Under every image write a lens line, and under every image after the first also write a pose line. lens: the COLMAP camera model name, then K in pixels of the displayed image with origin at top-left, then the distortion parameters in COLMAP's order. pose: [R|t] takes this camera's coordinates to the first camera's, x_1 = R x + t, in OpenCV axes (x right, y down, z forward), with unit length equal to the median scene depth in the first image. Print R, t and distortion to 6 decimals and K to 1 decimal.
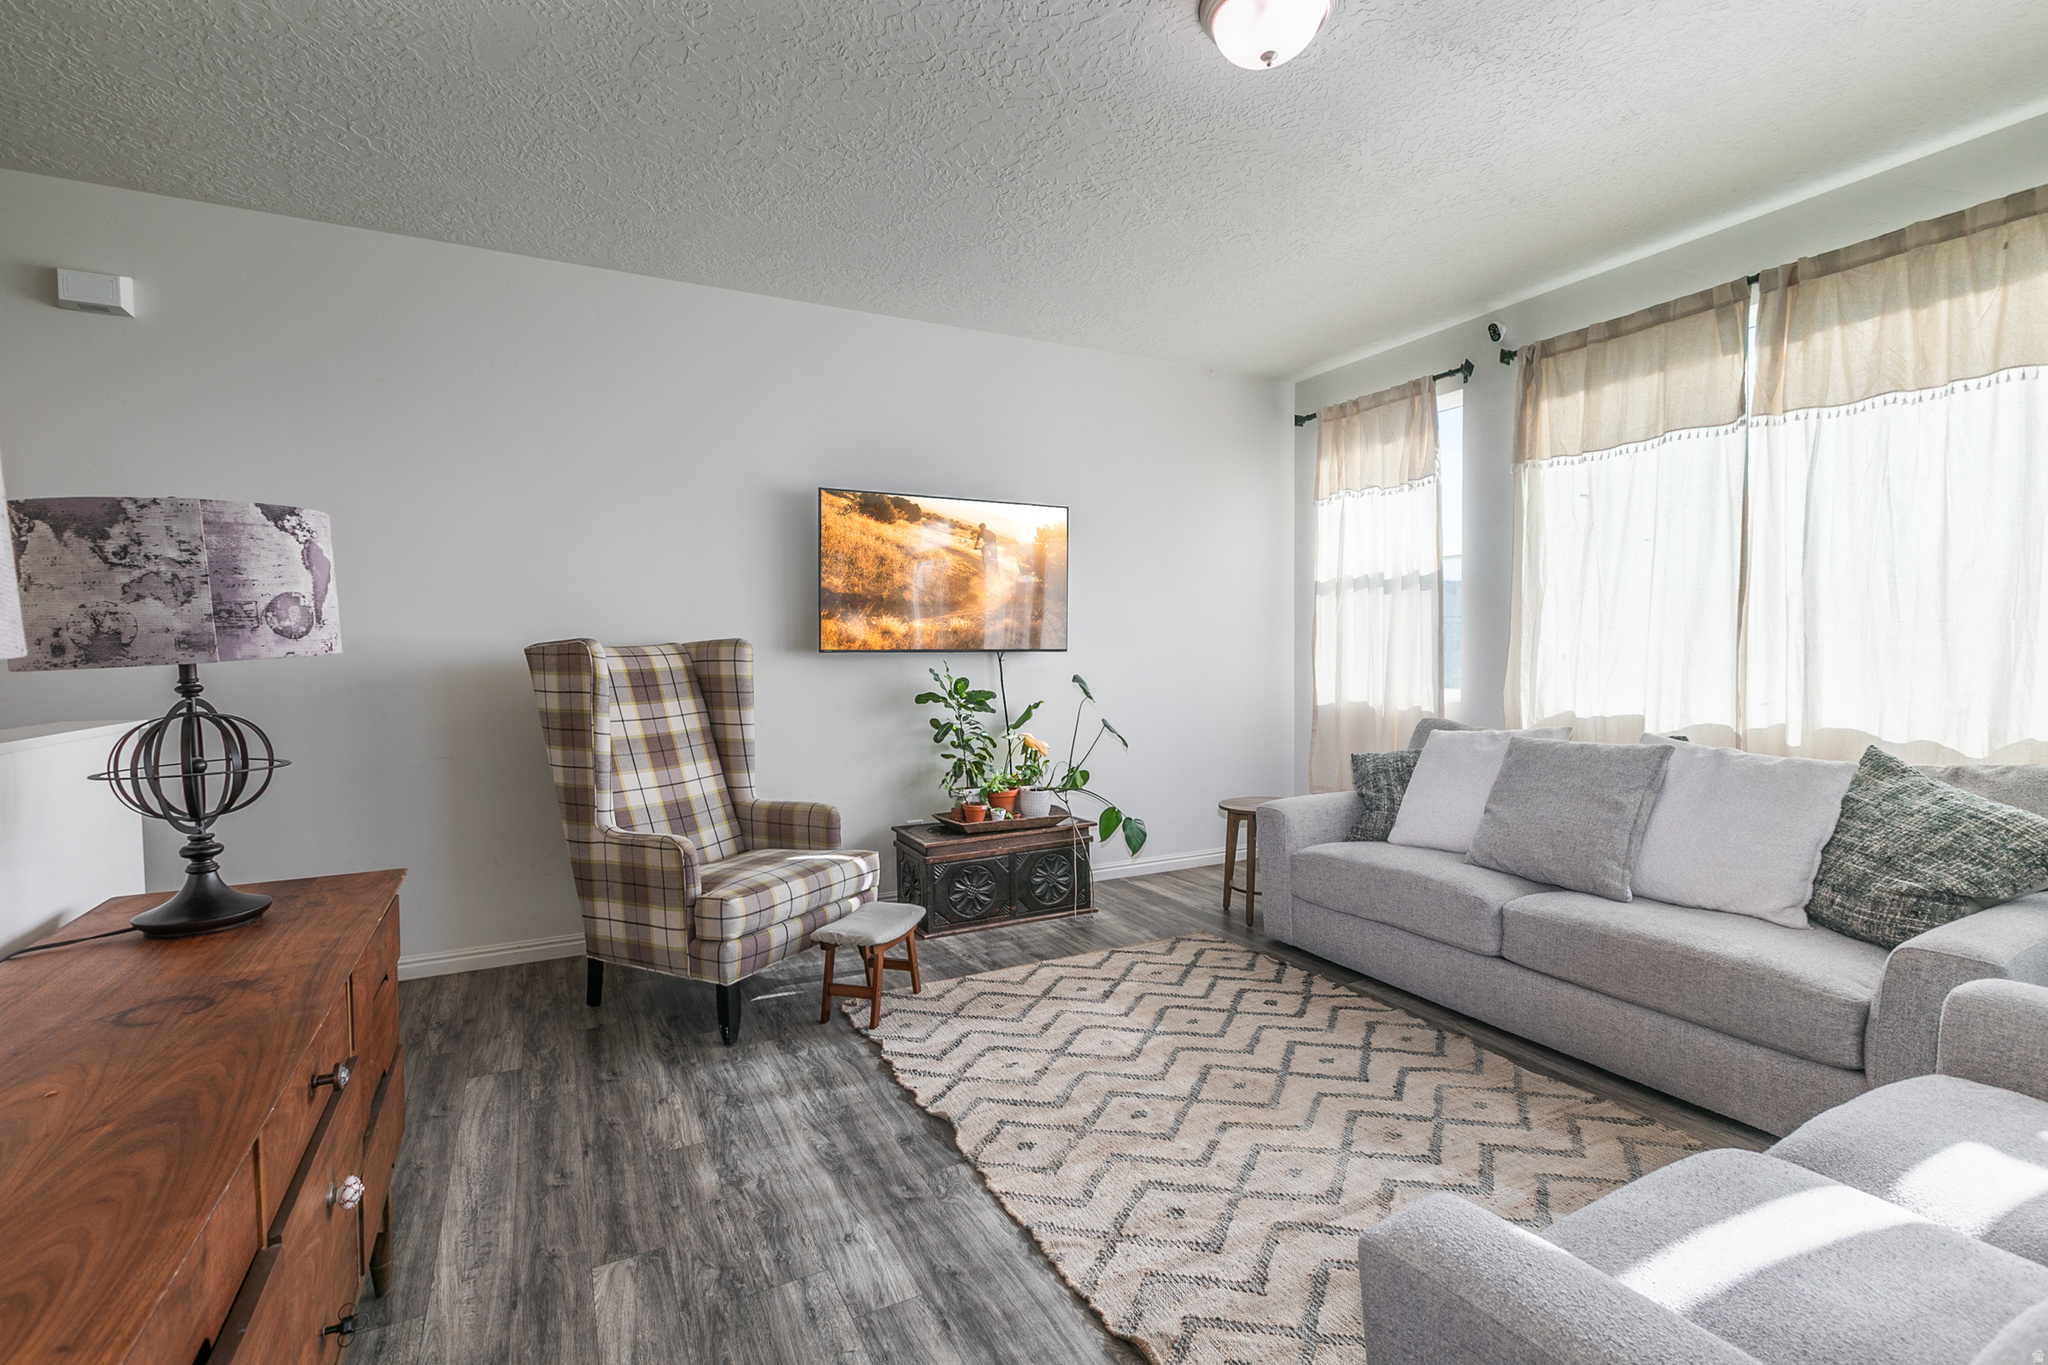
lens RADIAL K [[922.9, 0, 1025.2], [0, 922.9, 691.5], [0, 0, 1]] dist [0.000565, 0.000250]
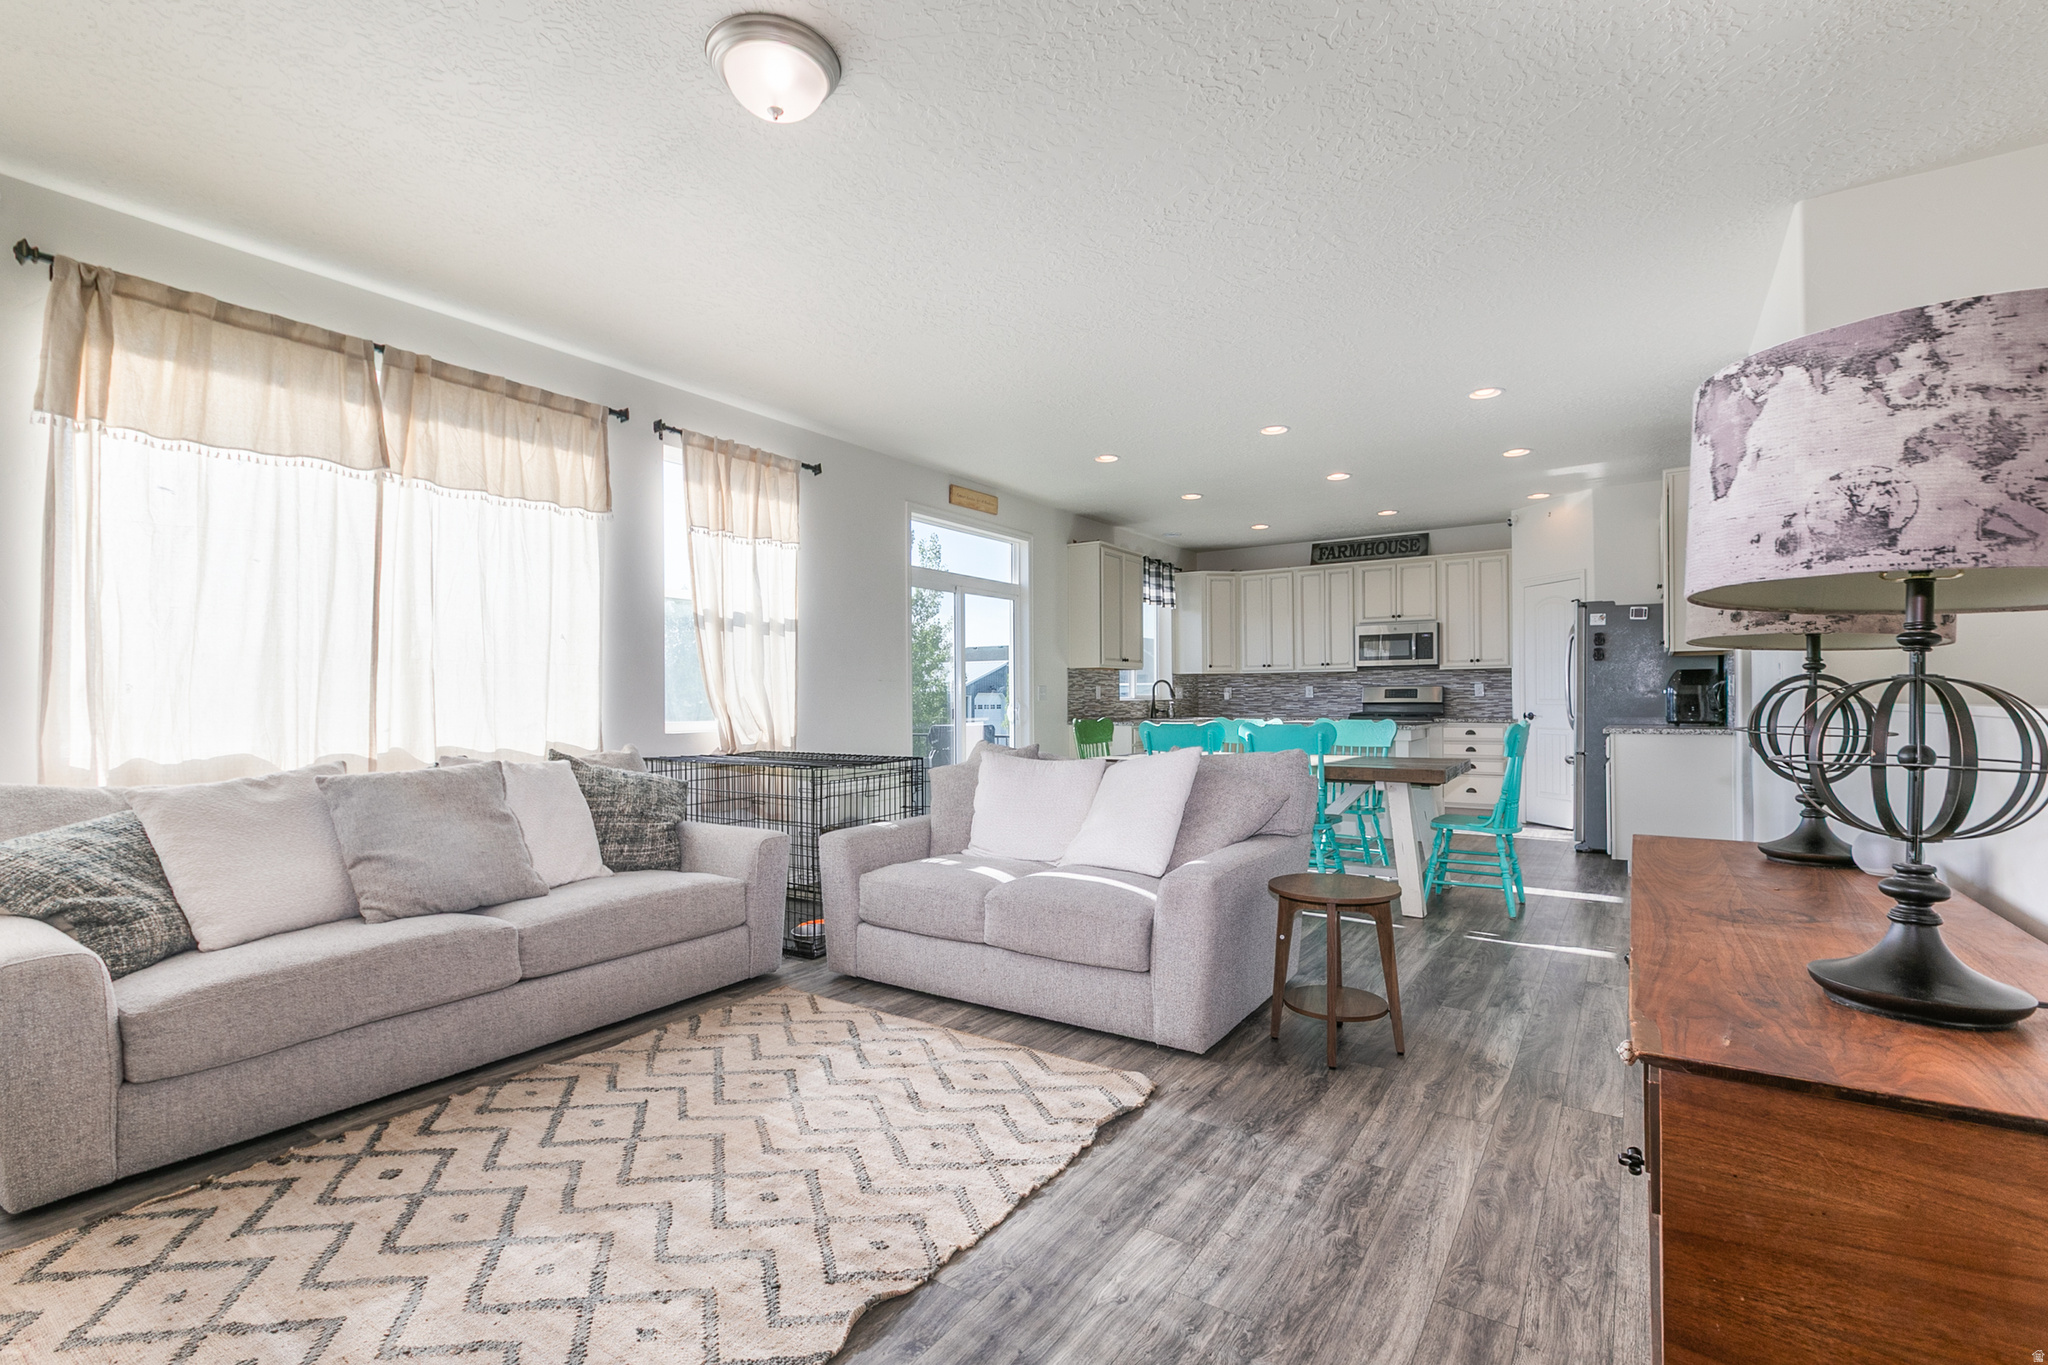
lens RADIAL K [[922.9, 0, 1025.2], [0, 922.9, 691.5], [0, 0, 1]] dist [0.000565, 0.000250]
pose [[-0.482904, 0.018642, 0.875475, -0.683195], [0.052385, 0.998598, 0.007631, -0.001005], [-0.874105, 0.049546, -0.483204, 1.084602]]
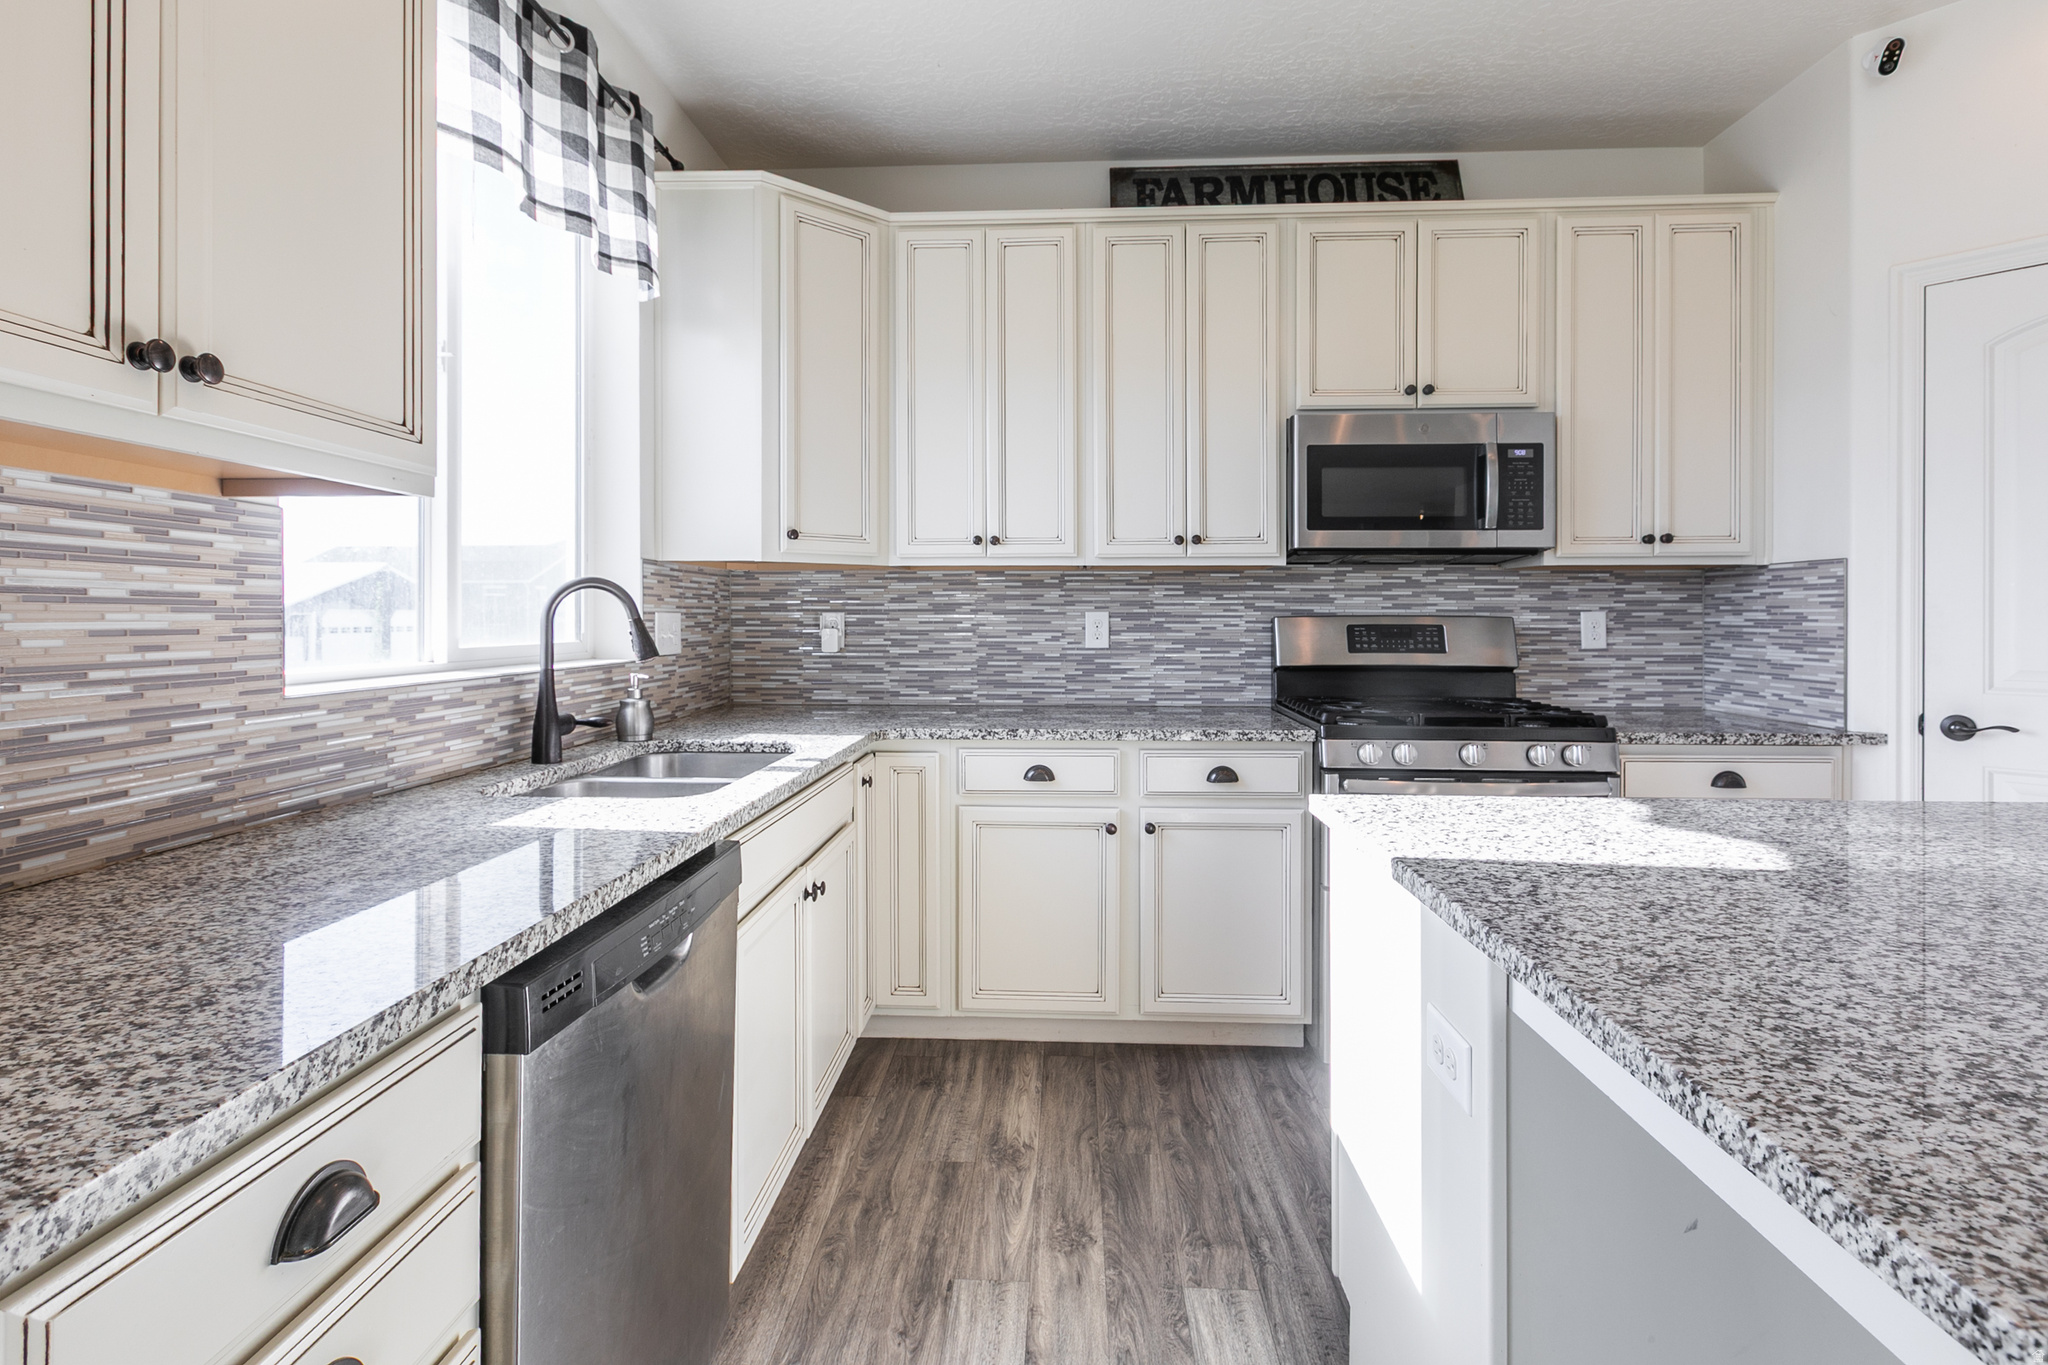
lens RADIAL K [[962.0, 0, 1020.2], [0, 962.0, 615.0], [0, 0, 1]] dist [0.000708, 0.000894]
pose [[-0.862341, 0.008271, 0.506260, 1.490624], [0.031078, 0.998846, 0.036618, 0.021615], [-0.505373, 0.047311, -0.861603, -0.606275]]
